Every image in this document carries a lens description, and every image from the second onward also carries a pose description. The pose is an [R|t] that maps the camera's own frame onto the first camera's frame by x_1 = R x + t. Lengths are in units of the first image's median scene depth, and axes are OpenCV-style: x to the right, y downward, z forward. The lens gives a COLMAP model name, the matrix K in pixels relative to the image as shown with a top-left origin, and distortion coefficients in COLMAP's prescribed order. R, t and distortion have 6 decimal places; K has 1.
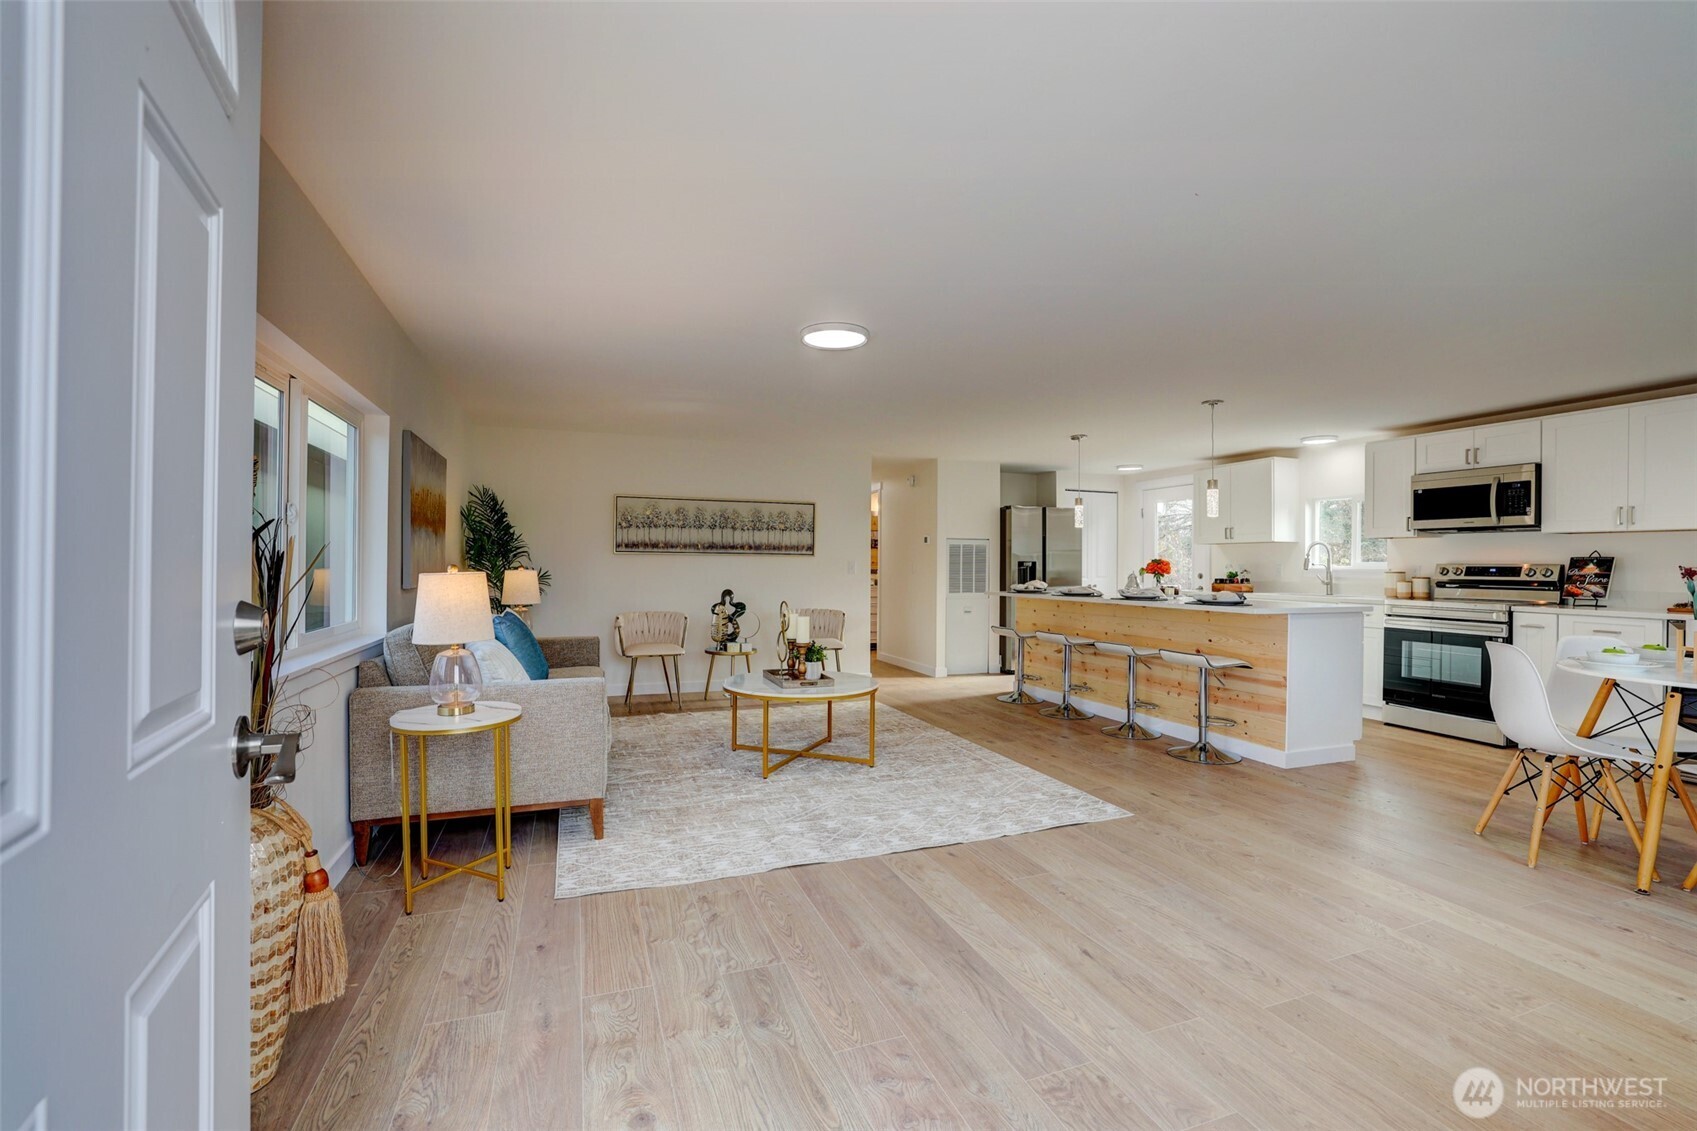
lens RADIAL K [[738.3, 0, 847.8], [0, 738.3, 564.0], [0, 0, 1]] dist [-0.013134, 0.002888]
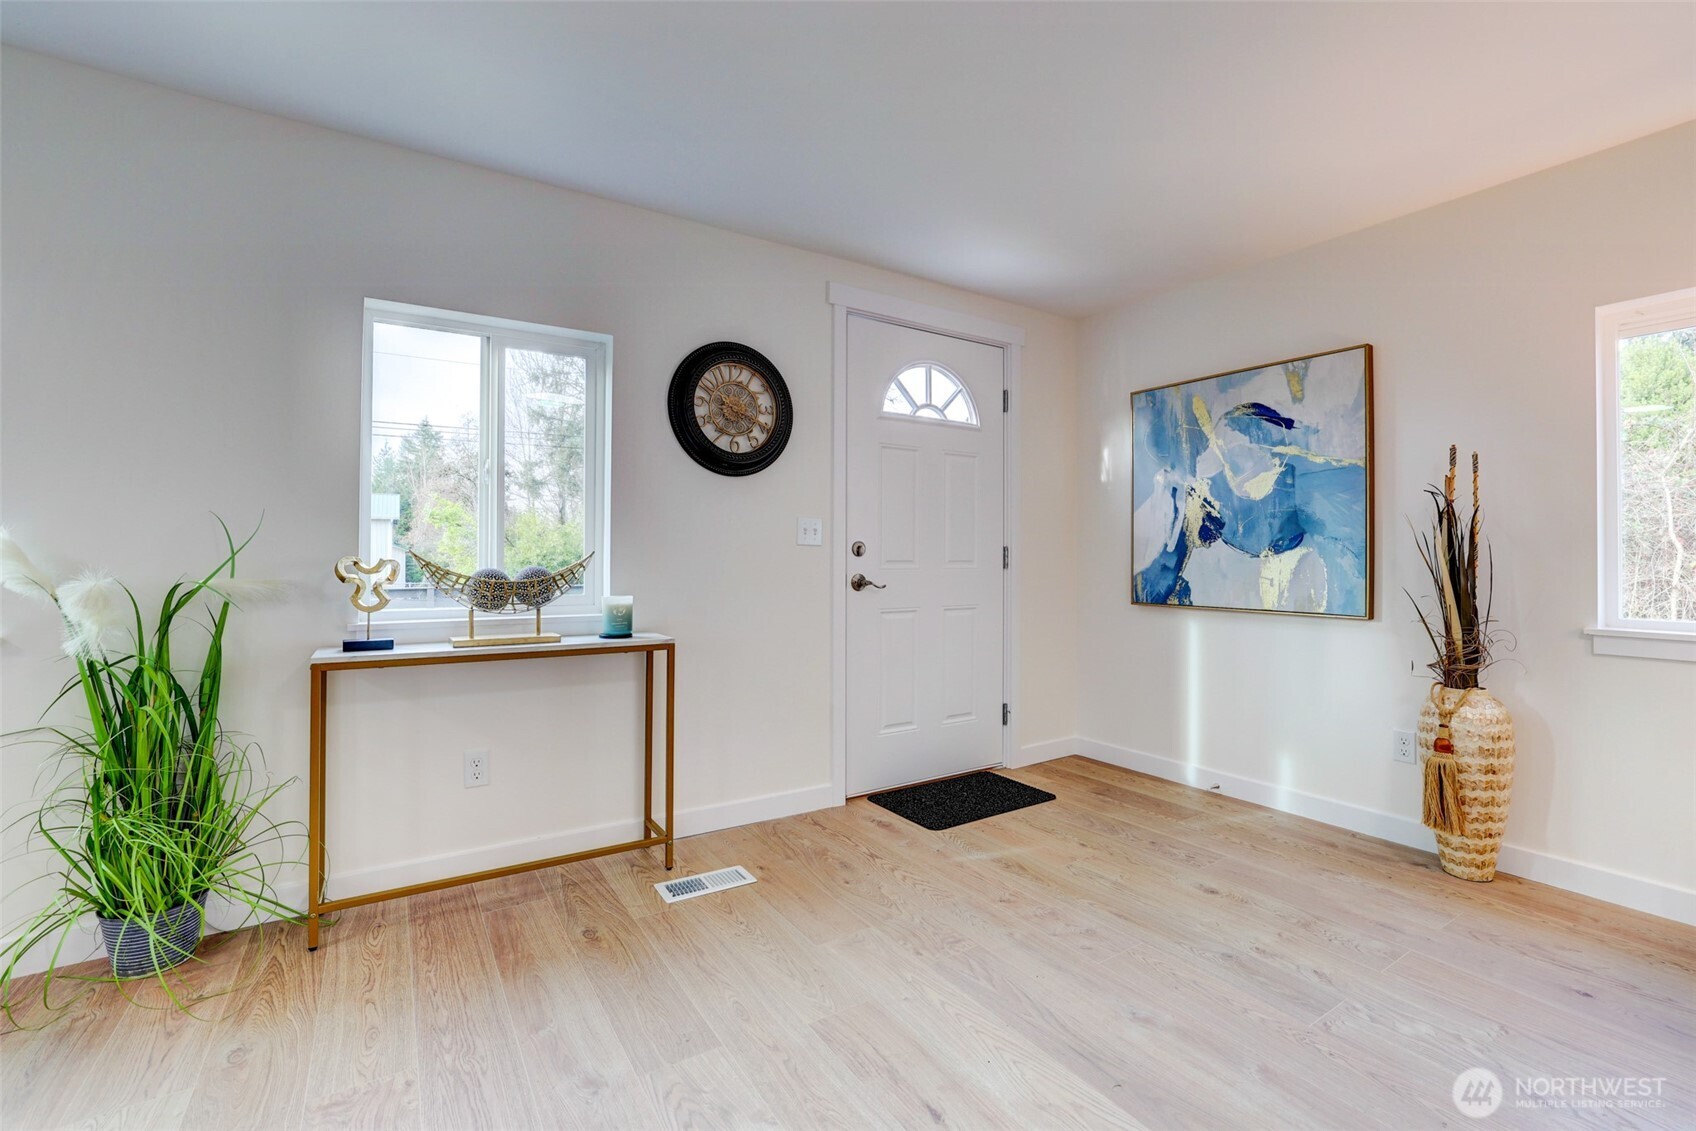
lens RADIAL K [[737.9, 0, 849.5], [0, 737.9, 560.4], [0, 0, 1]] dist [-0.013134, 0.002888]
pose [[-0.976993, -0.013387, -0.212850, 0.647266], [-0.012339, 0.999904, -0.006251, 0.078574], [0.212913, -0.003481, -0.977065, 1.930586]]
